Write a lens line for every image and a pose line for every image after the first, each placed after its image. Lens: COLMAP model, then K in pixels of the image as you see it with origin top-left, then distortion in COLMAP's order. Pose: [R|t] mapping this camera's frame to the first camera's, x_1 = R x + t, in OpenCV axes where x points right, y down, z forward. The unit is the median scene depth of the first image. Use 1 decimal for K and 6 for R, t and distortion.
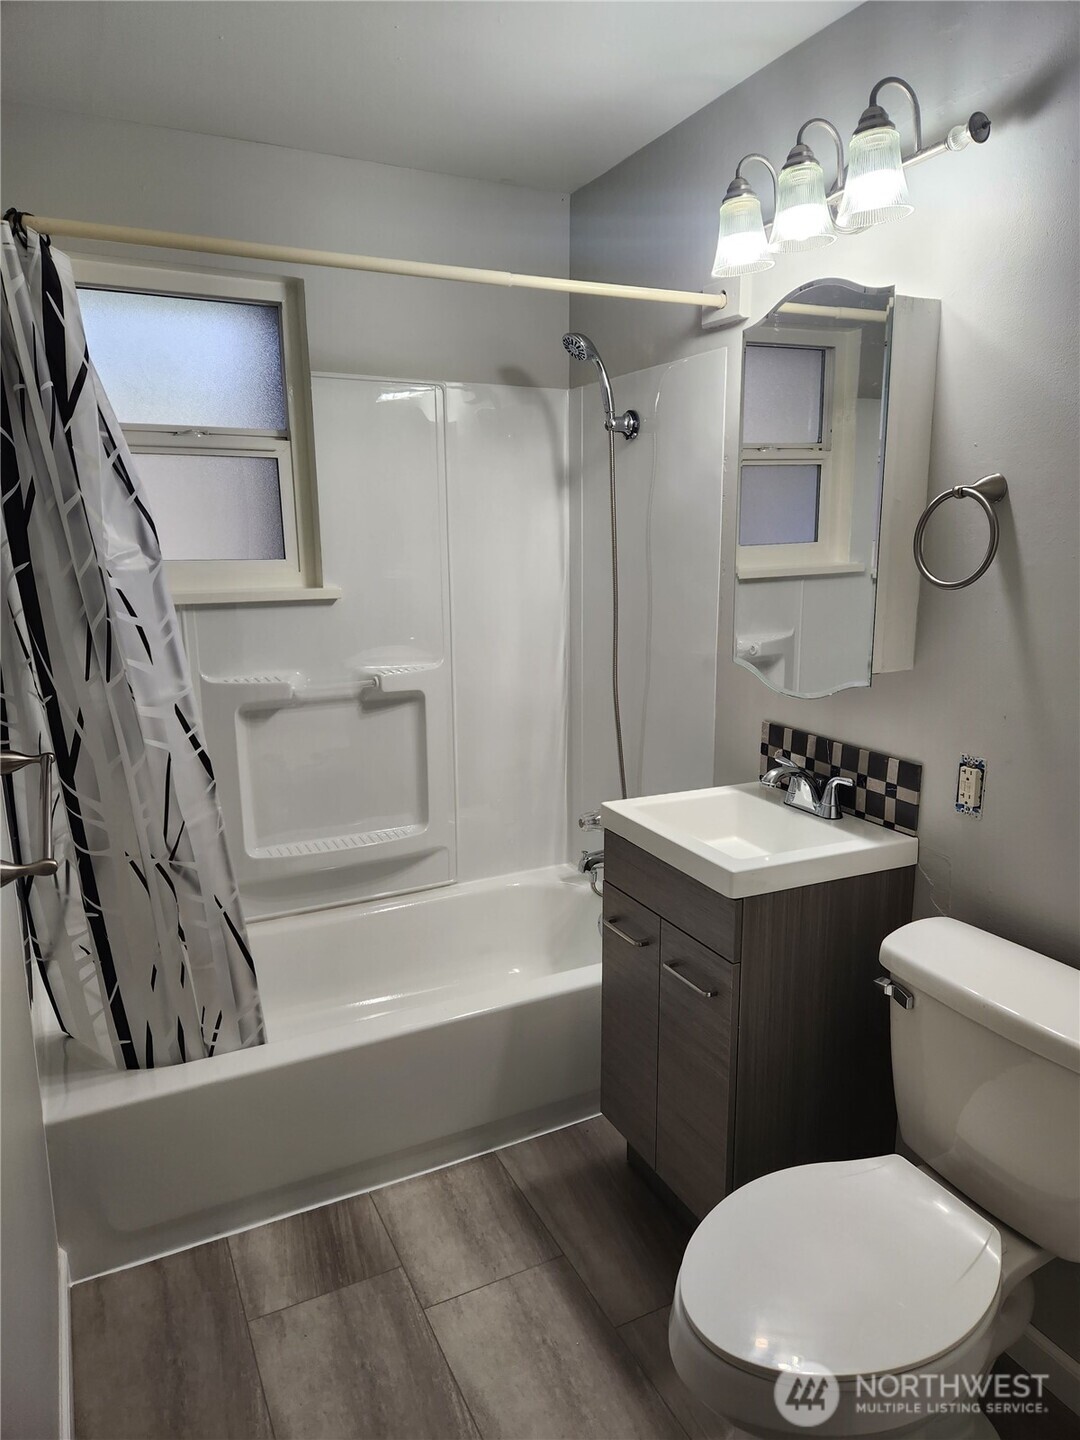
lens RADIAL K [[966.7, 0, 581.3], [0, 966.7, 715.2], [0, 0, 1]] dist [0.058132, -0.059654]
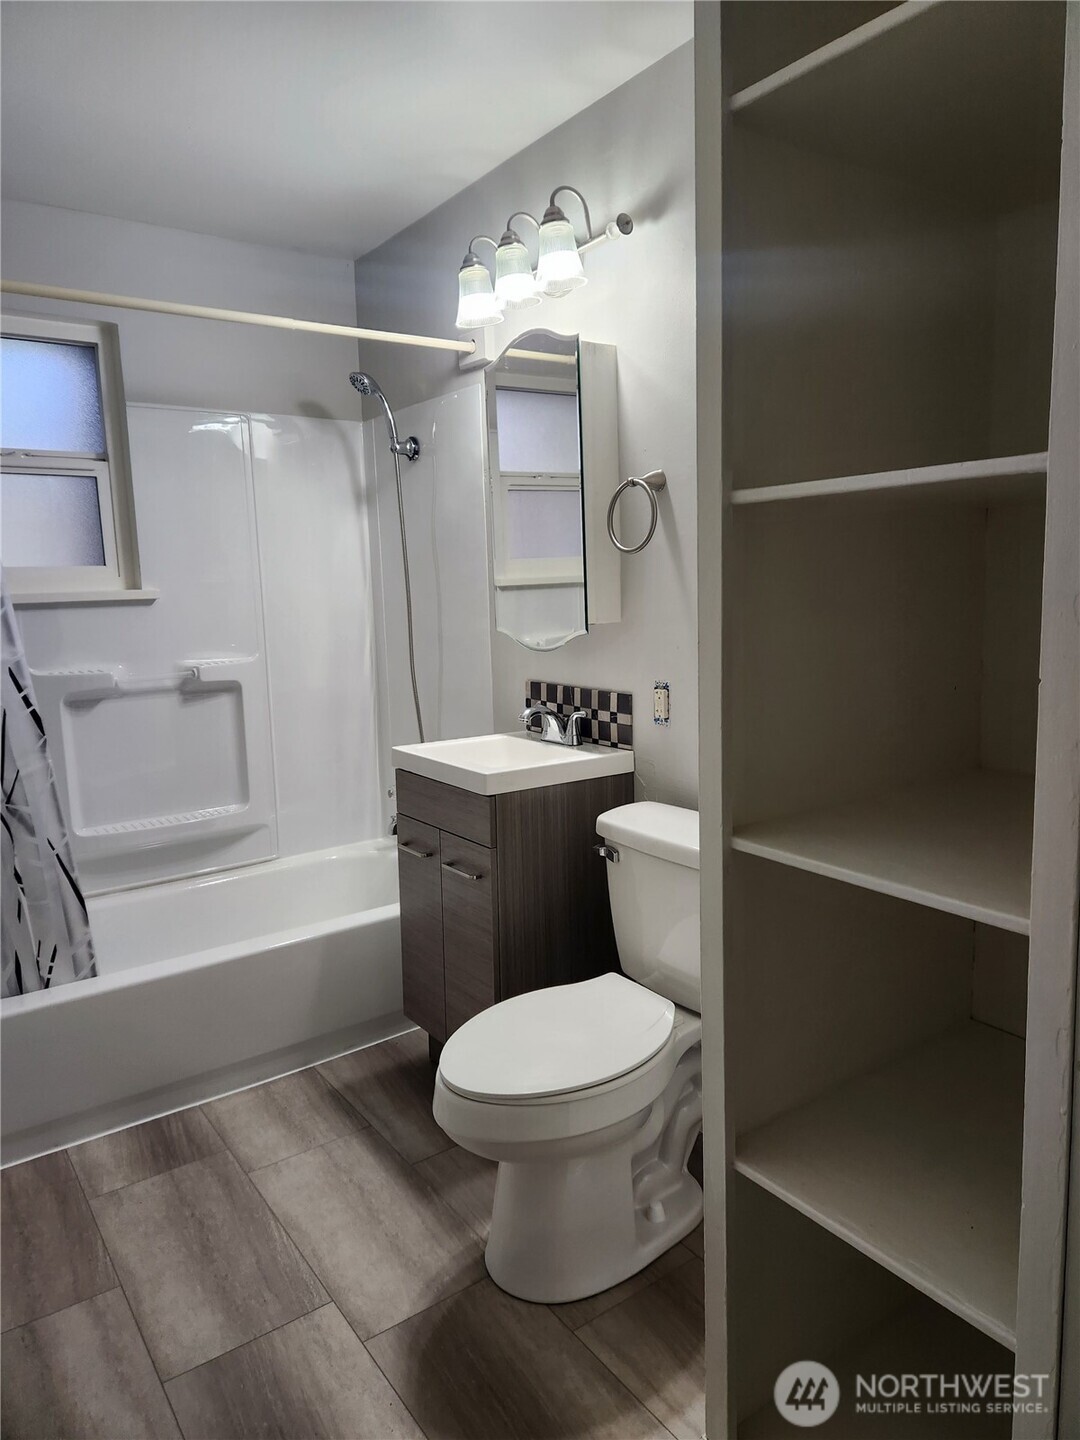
lens RADIAL K [[966.7, 0, 590.5], [0, 966.7, 713.8], [0, 0, 1]] dist [0.058132, -0.059654]
pose [[0.985798, -0.041431, 0.162746, 0.070821], [0.051192, 0.997103, -0.056249, 0.129237], [-0.159944, 0.063782, 0.985063, -0.239742]]
